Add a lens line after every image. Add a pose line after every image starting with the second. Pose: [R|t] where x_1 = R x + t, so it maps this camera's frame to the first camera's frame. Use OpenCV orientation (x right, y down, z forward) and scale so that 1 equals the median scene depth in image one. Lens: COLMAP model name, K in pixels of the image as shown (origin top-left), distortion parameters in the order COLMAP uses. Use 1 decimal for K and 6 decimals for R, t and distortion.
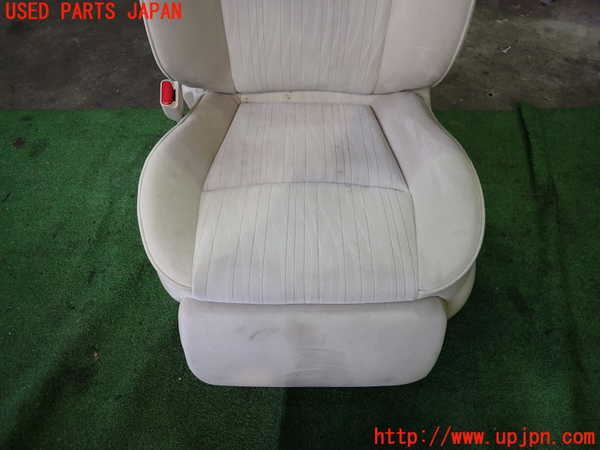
lens RADIAL K [[453.8, 0, 298.9], [0, 453.8, 227.2], [0, 0, 1]] dist [0.019412, -0.007207]
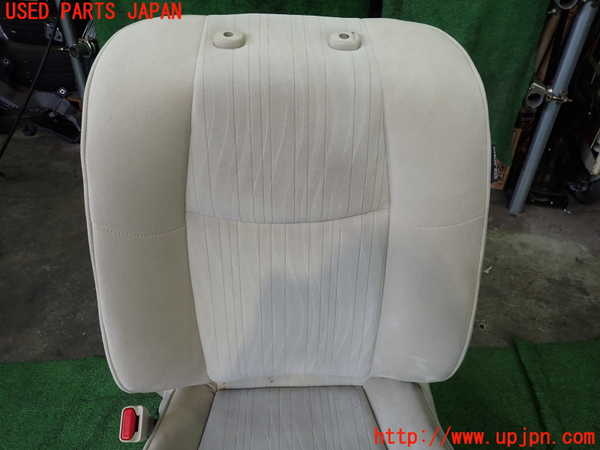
lens RADIAL K [[453.8, 0, 298.6], [0, 453.8, 226.0], [0, 0, 1]] dist [0.019412, -0.007207]
pose [[0.998680, -0.020918, 0.046915, -0.004880], [0.033424, 0.958164, -0.284260, -0.336166], [-0.039006, 0.285453, 0.957599, 0.059107]]
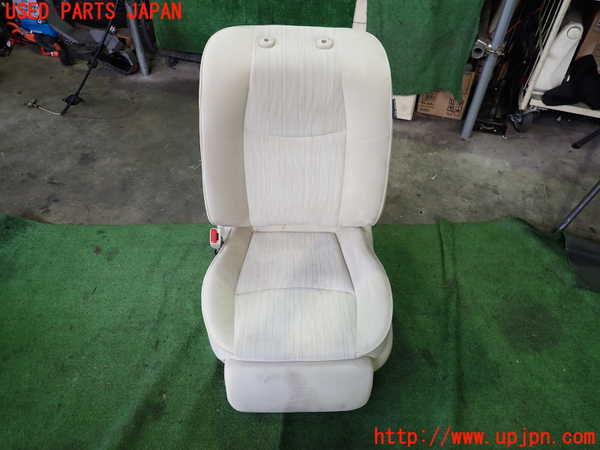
lens RADIAL K [[453.8, 0, 297.2], [0, 453.8, 225.8], [0, 0, 1]] dist [0.019412, -0.007207]
pose [[0.999704, -0.004174, 0.023975, -0.013577], [0.007177, 0.991931, -0.126572, -0.096261], [-0.023253, 0.126707, 0.991668, -0.607107]]
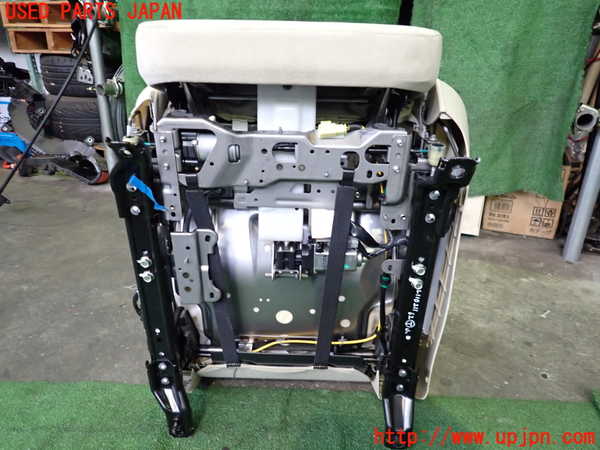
lens RADIAL K [[453.8, 0, 298.4], [0, 453.8, 223.5], [0, 0, 1]] dist [0.019412, -0.007207]
pose [[0.999482, 0.024210, -0.021200, 0.053362], [-0.031499, 0.870845, -0.490547, -0.190175], [0.006586, 0.490961, 0.871157, 0.347589]]
